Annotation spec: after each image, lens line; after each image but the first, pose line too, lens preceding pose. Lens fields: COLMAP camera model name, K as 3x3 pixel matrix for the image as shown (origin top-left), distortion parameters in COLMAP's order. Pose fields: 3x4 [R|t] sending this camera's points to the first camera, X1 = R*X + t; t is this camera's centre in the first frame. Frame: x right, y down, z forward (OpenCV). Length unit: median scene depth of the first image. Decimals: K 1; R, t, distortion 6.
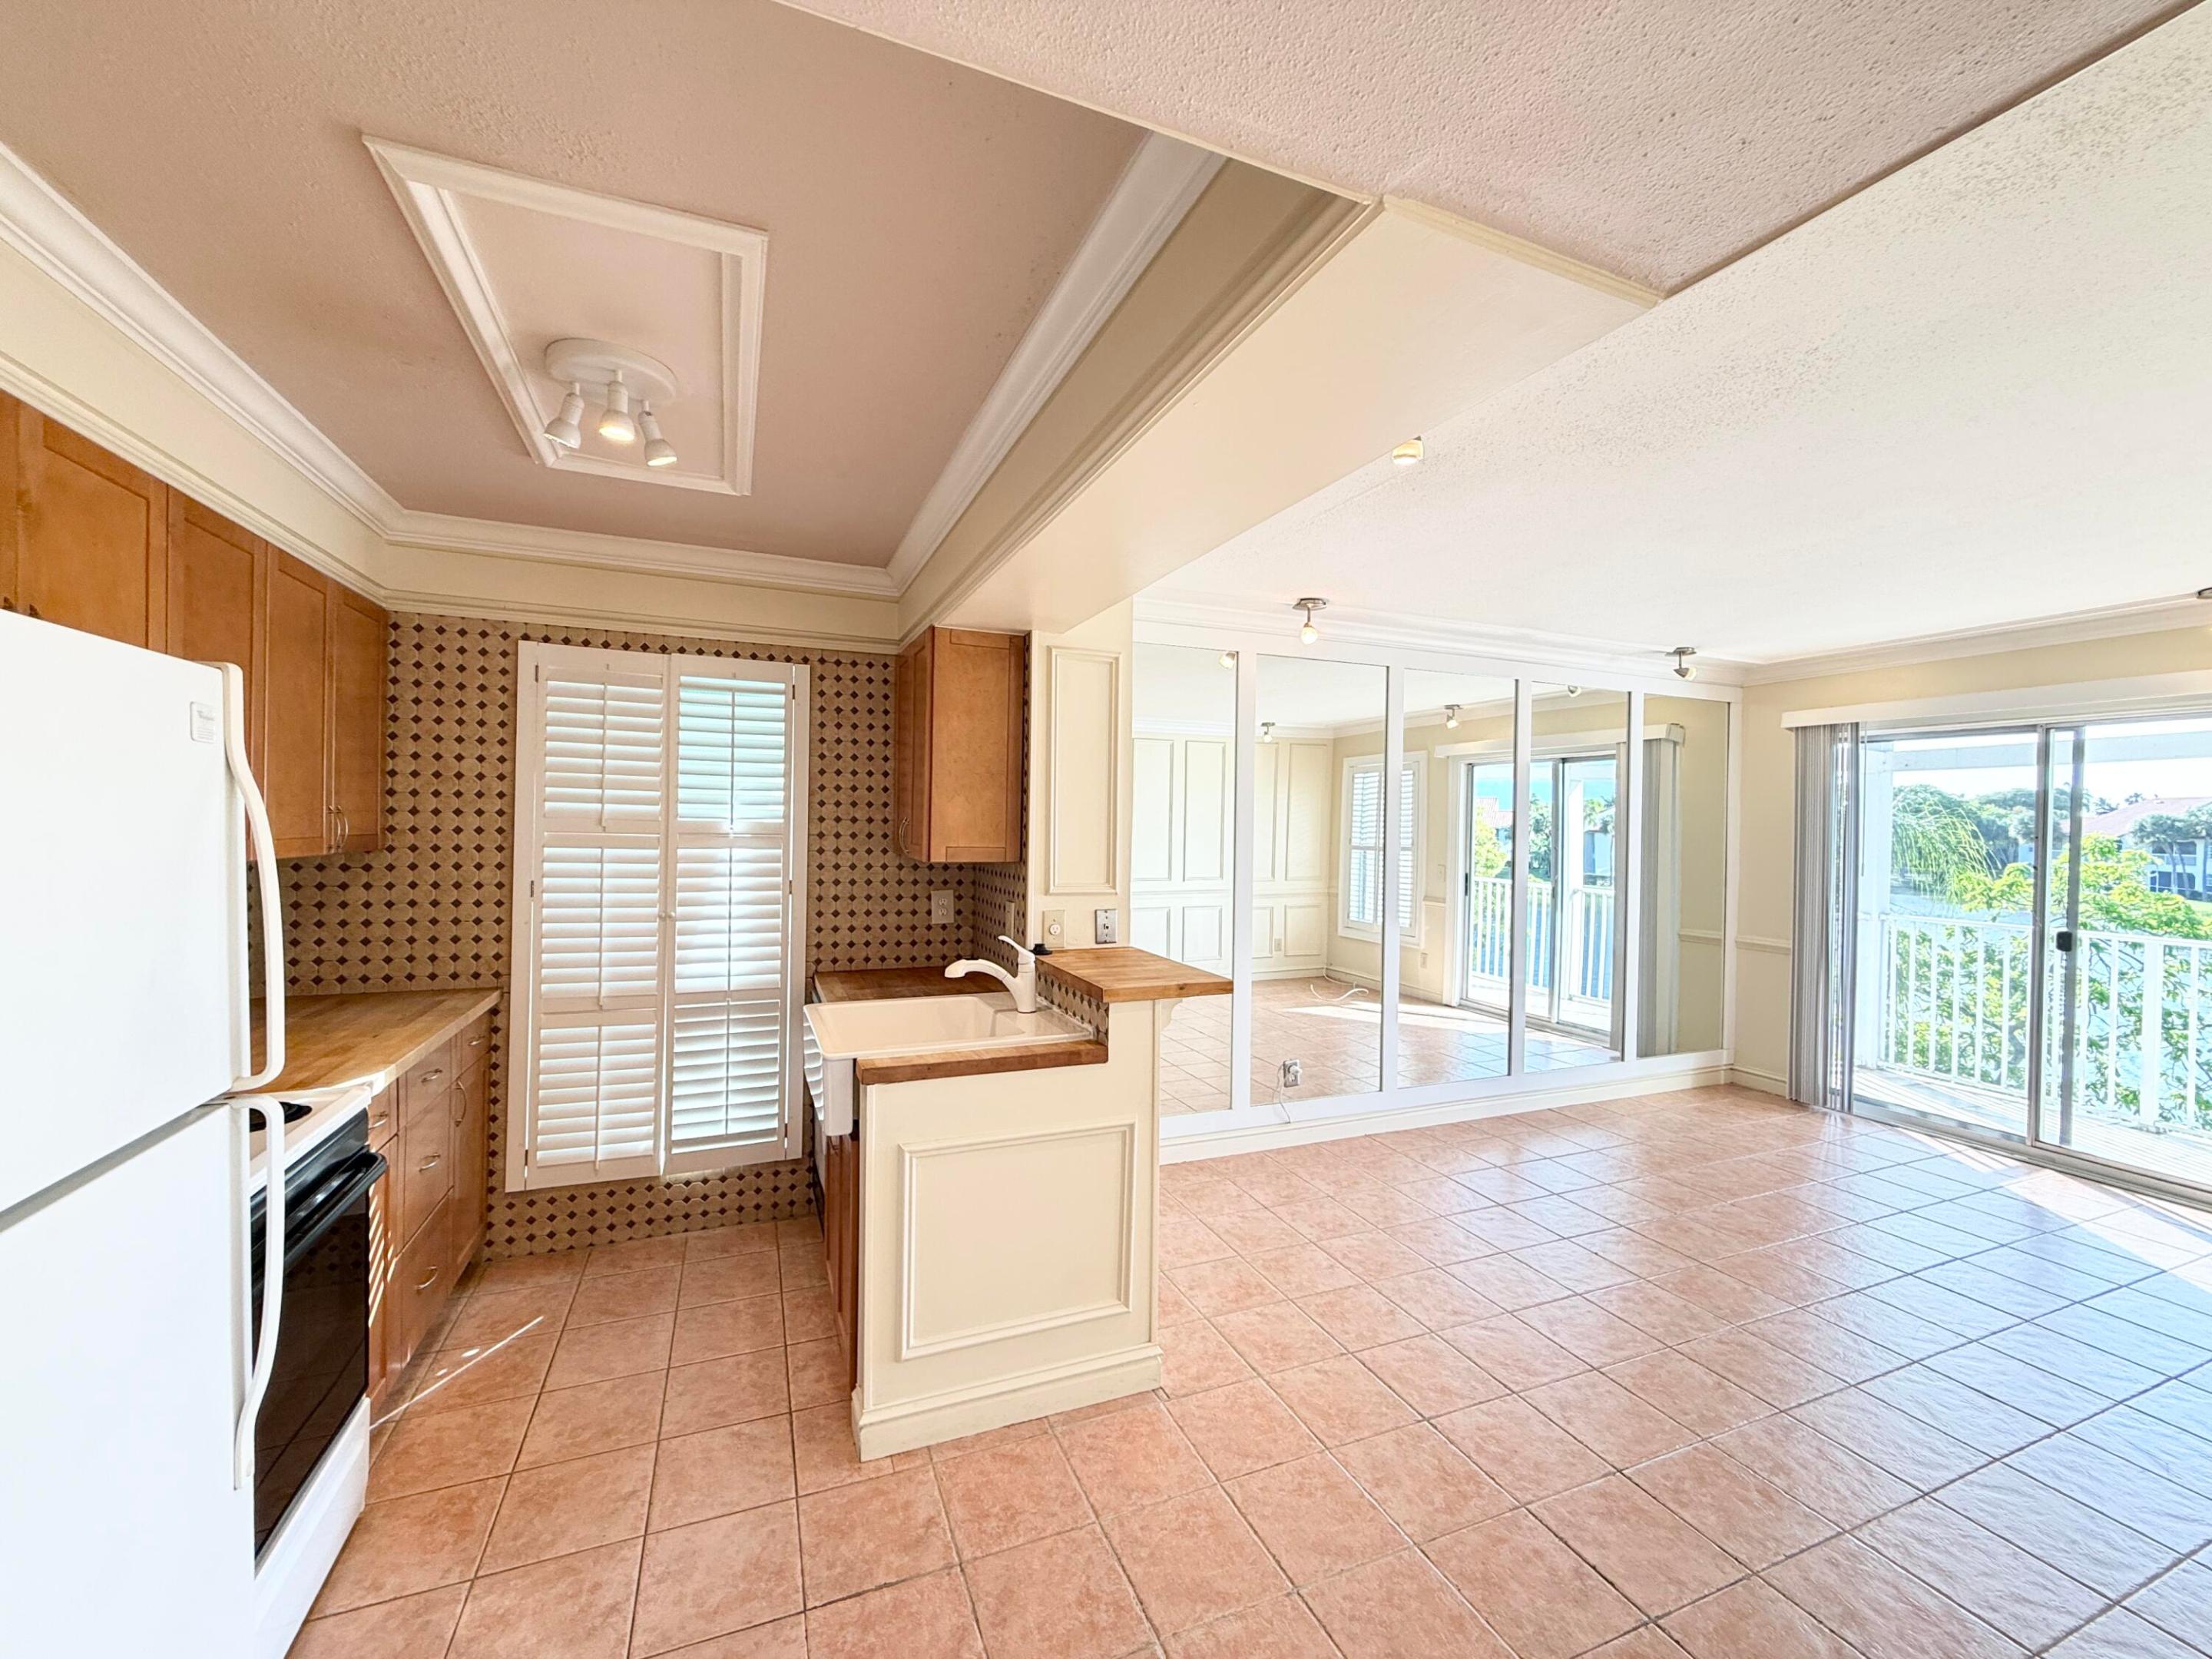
lens RADIAL K [[889.7, 0, 1102.9], [0, 889.7, 833.8], [0, 0, 1]] dist [0.001300, 0.000175]
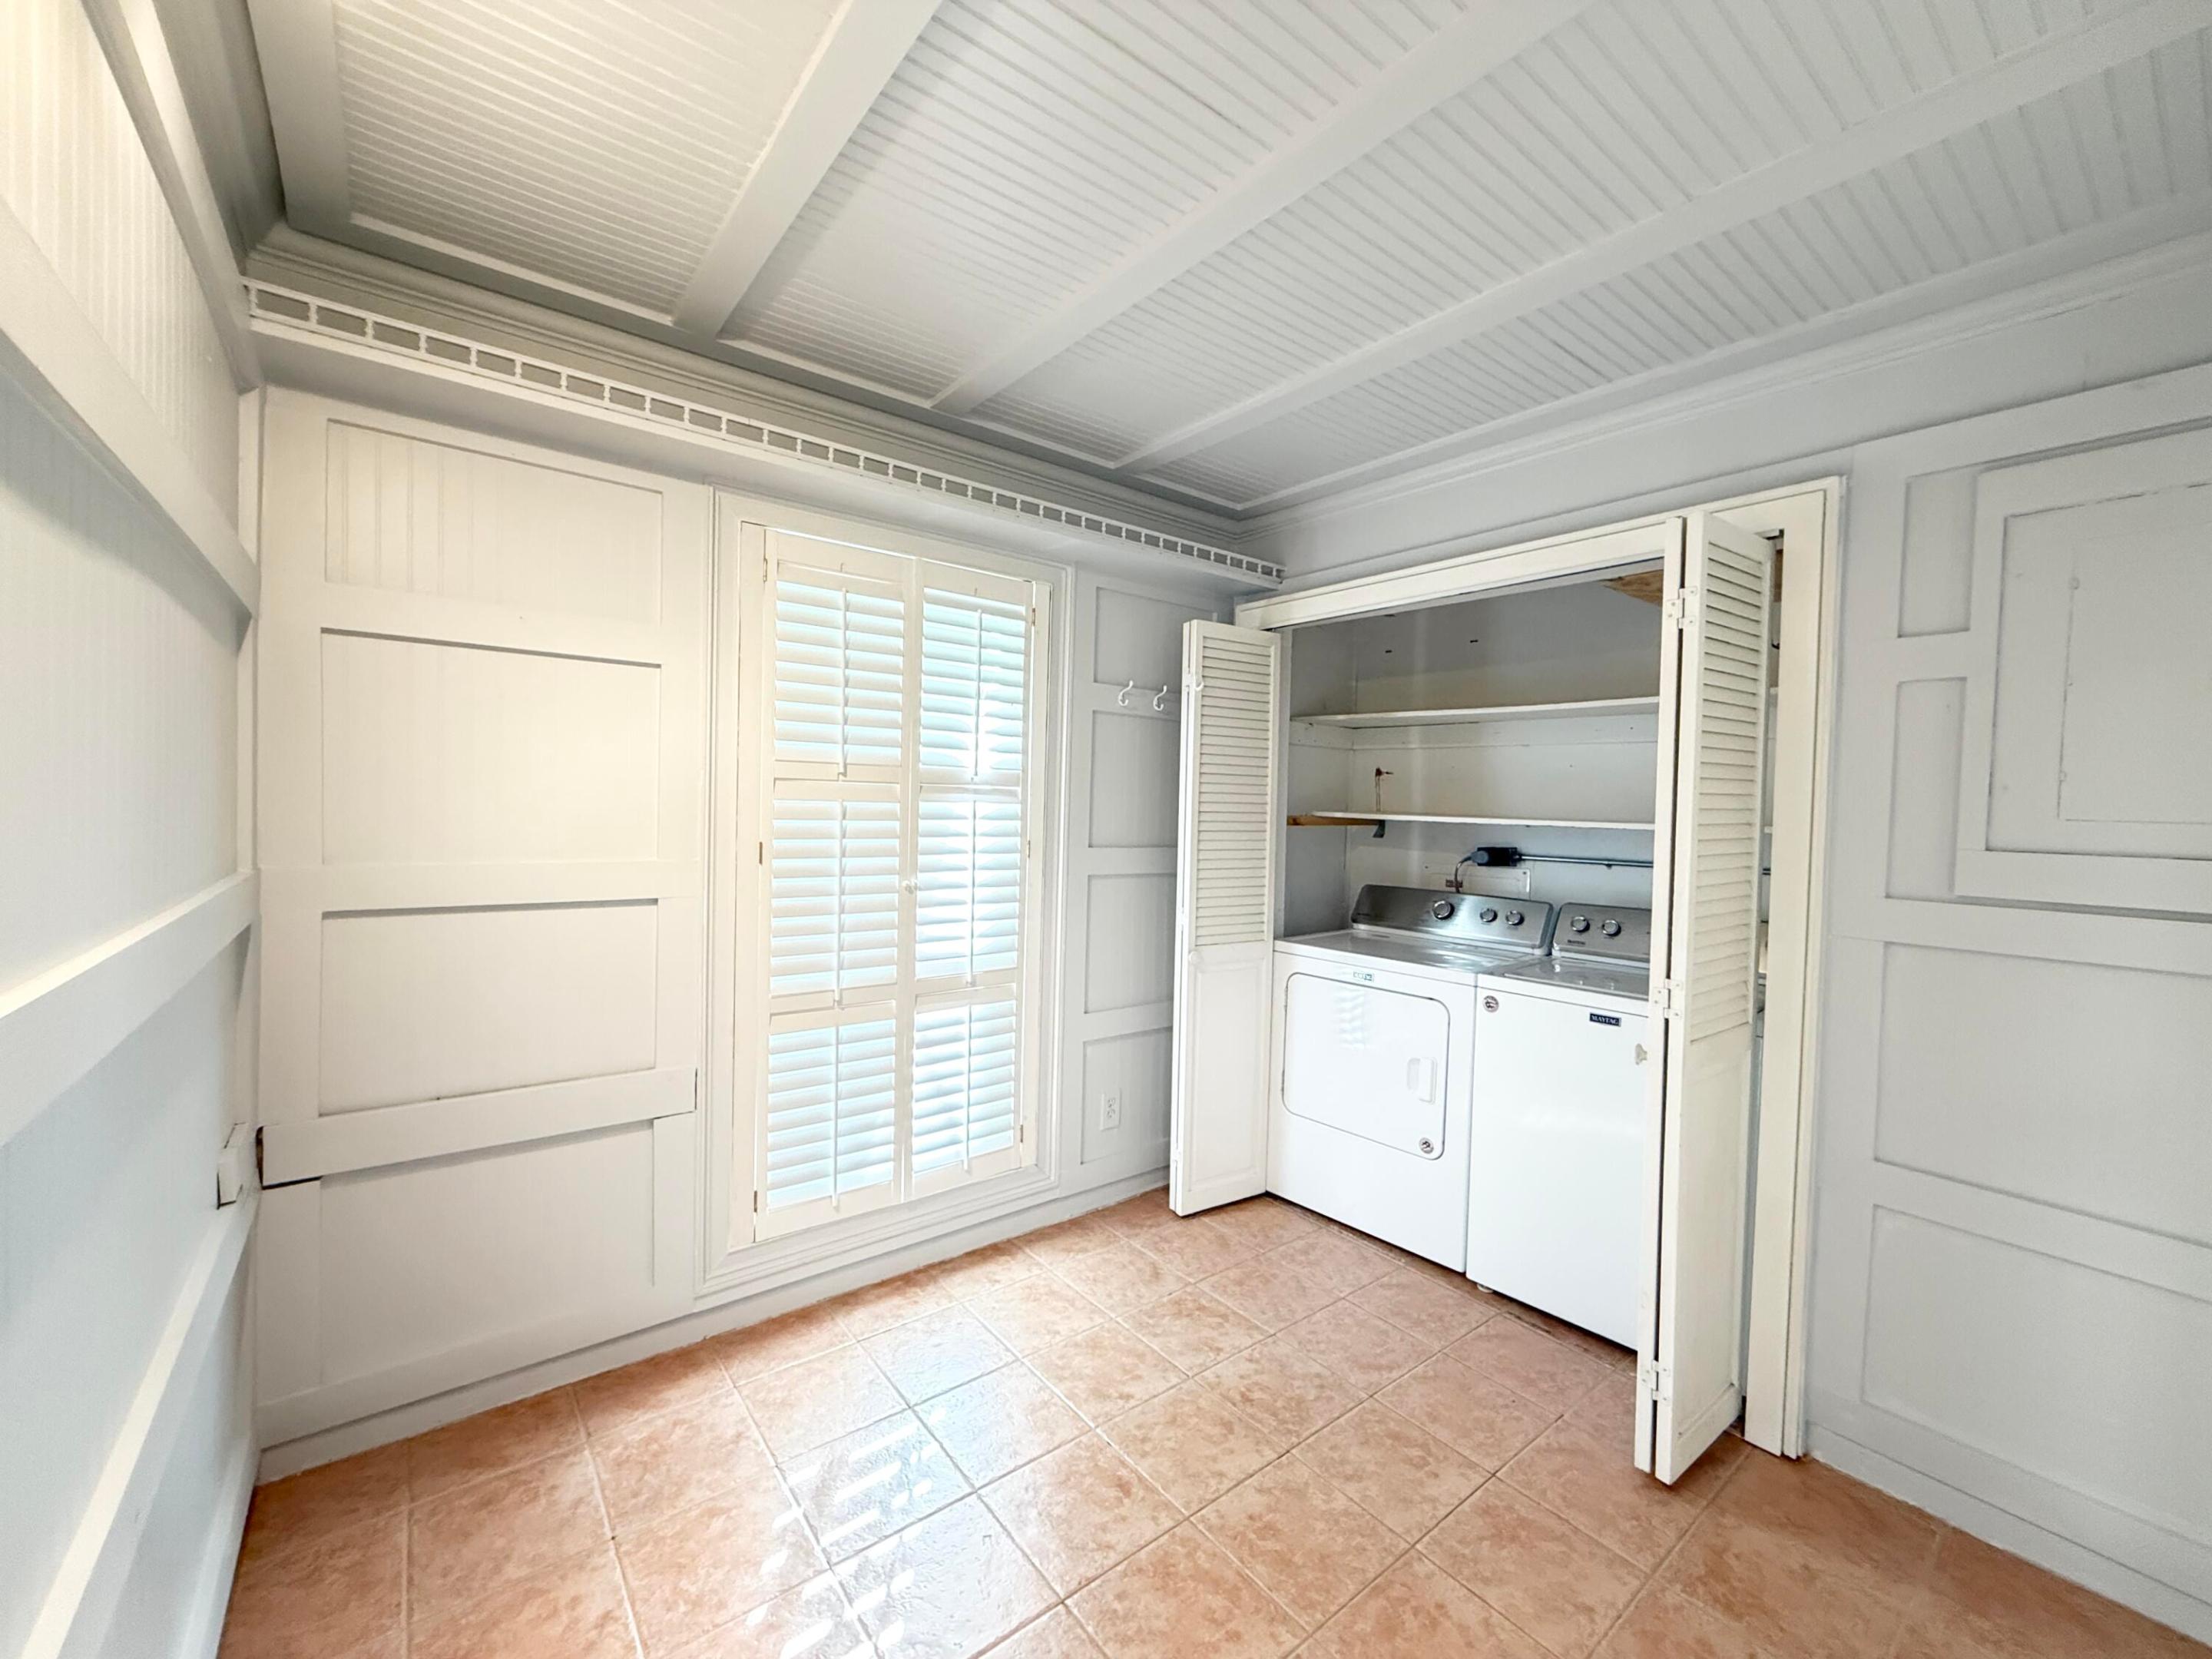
lens RADIAL K [[889.7, 0, 1103.2], [0, 889.7, 823.8], [0, 0, 1]] dist [0.001300, 0.000175]
pose [[0.963187, 0.001479, 0.268826, -0.574552], [-0.010106, 0.999477, 0.030713, 0.010165], [-0.268641, -0.032299, 0.962699, 0.189232]]
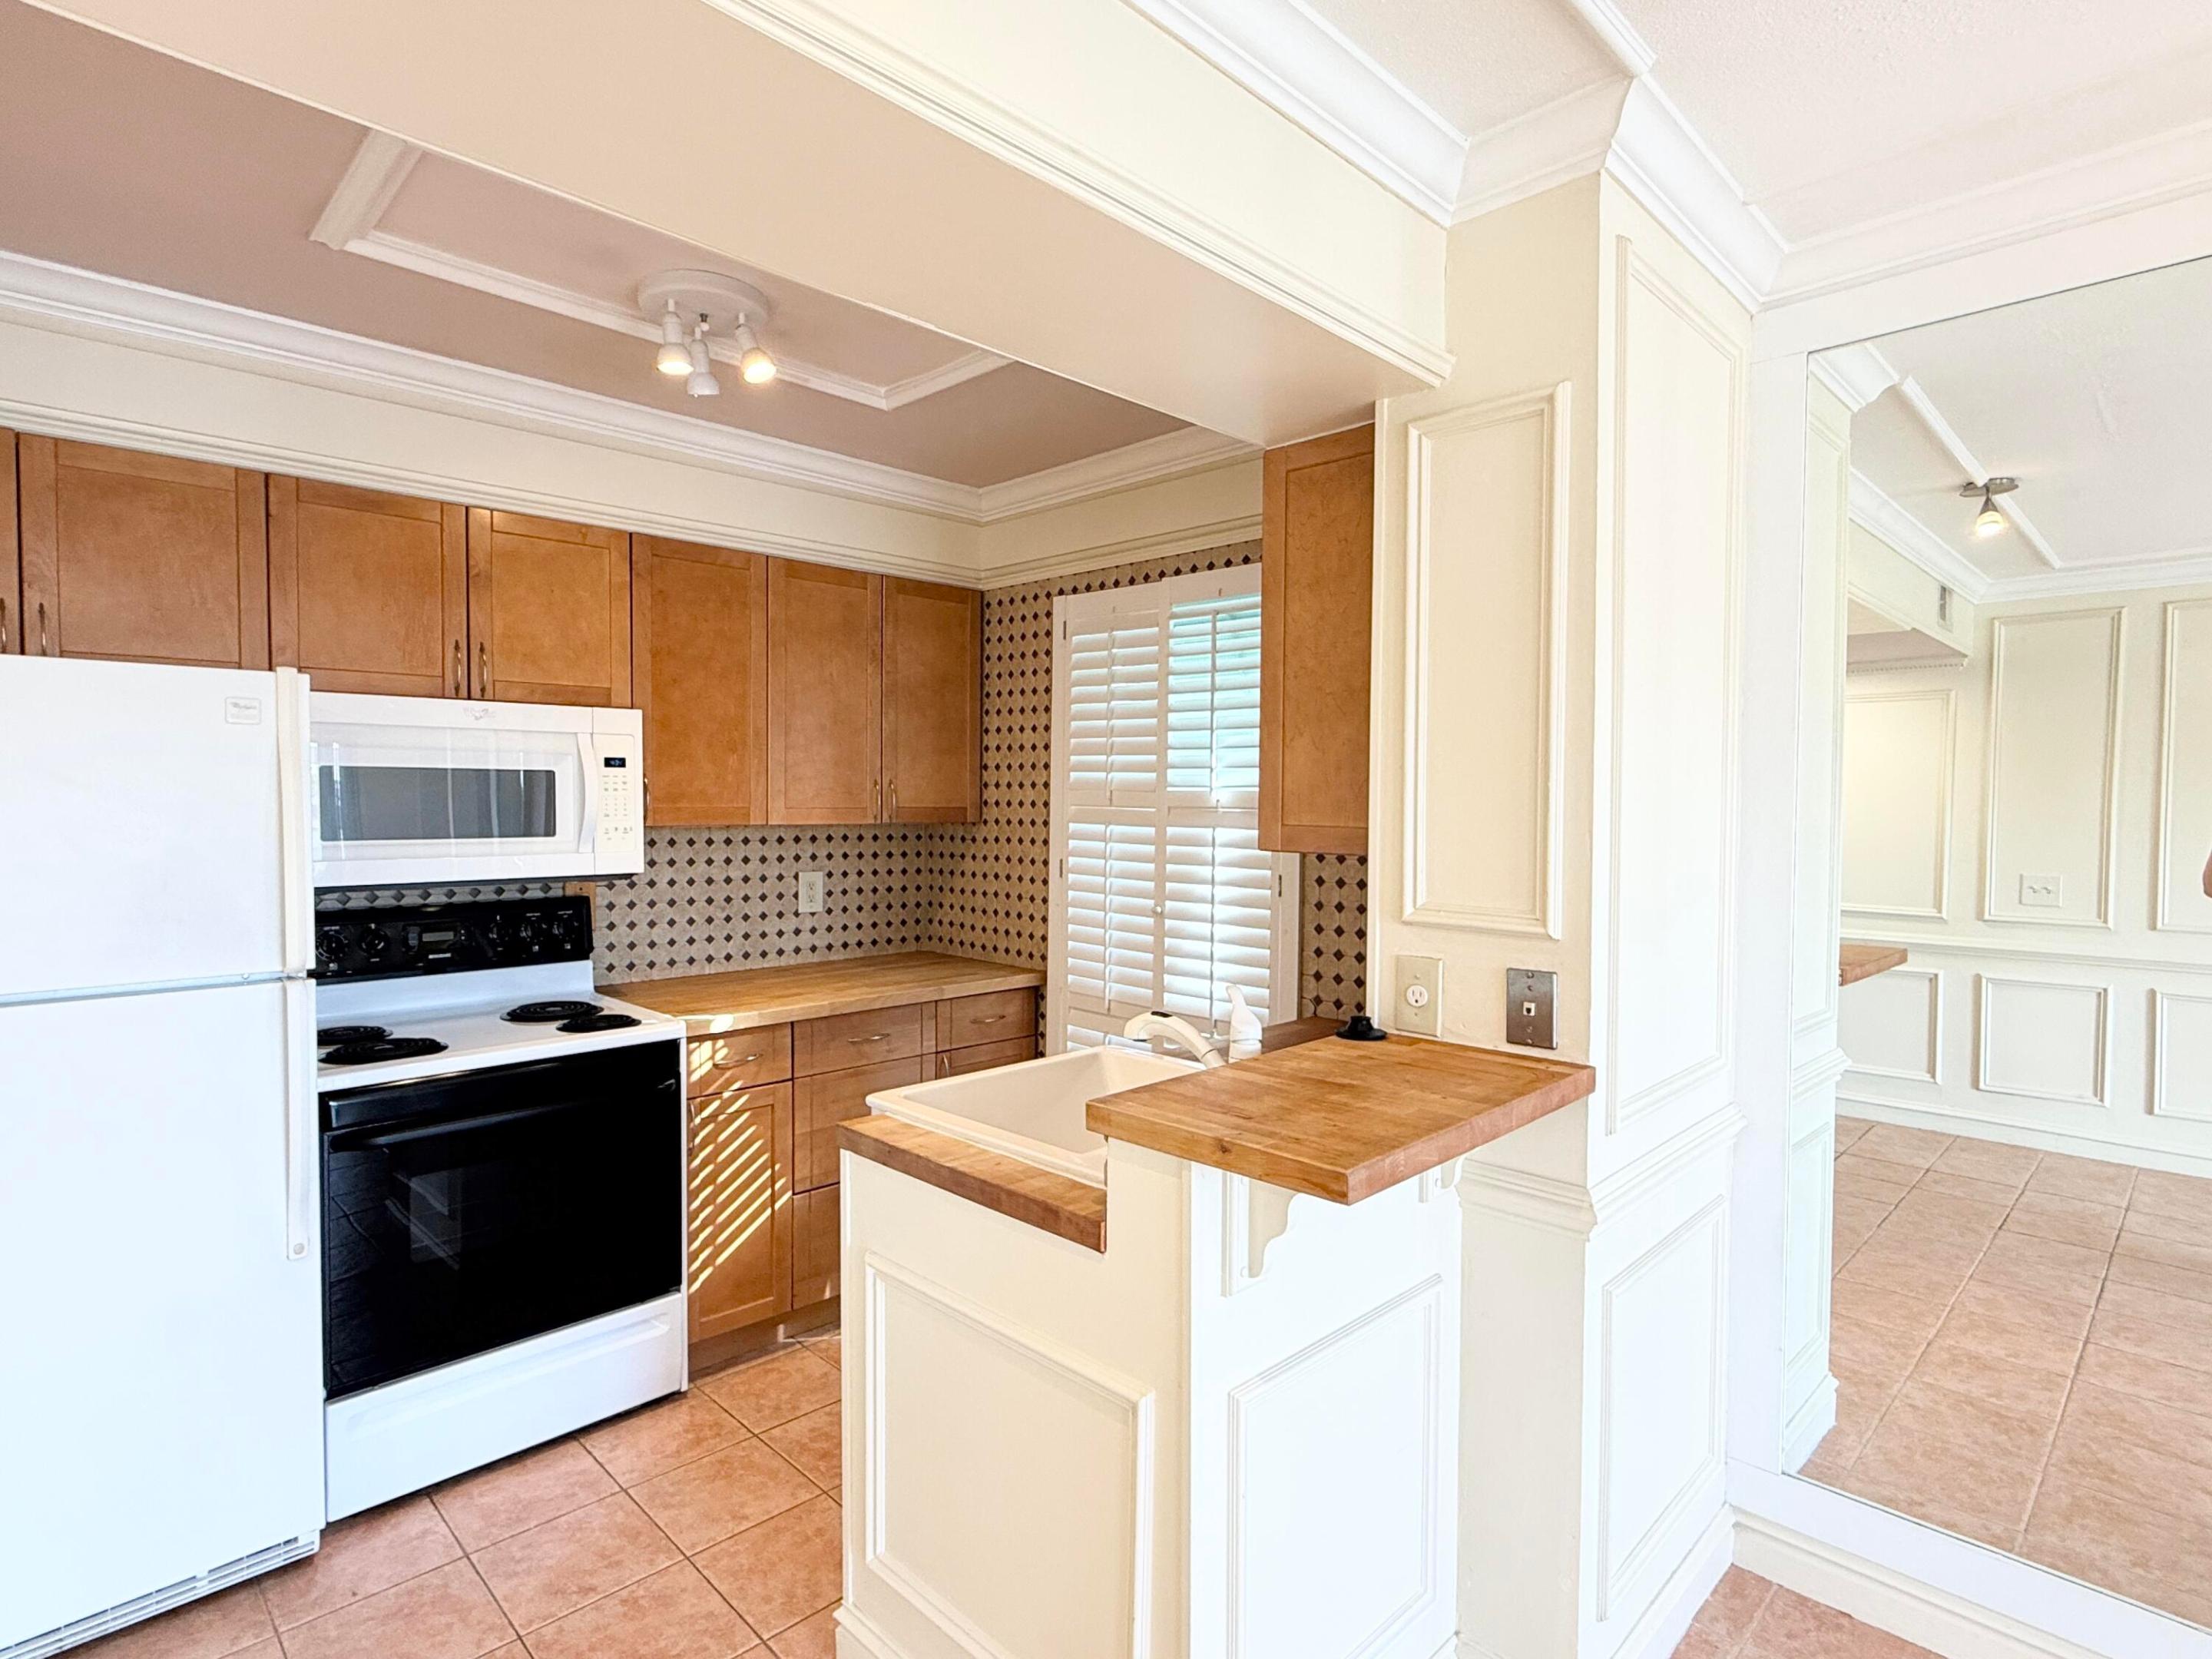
lens RADIAL K [[1146.8, 0, 1103.8], [0, 1146.8, 836.4], [0, 0, 1]] dist [-0.004397, -0.000624]
pose [[0.383589, 0.016646, -0.923354, 0.467123], [-0.015361, 0.999814, 0.011643, 0.015644], [0.923376, 0.009718, 0.383774, 0.602104]]
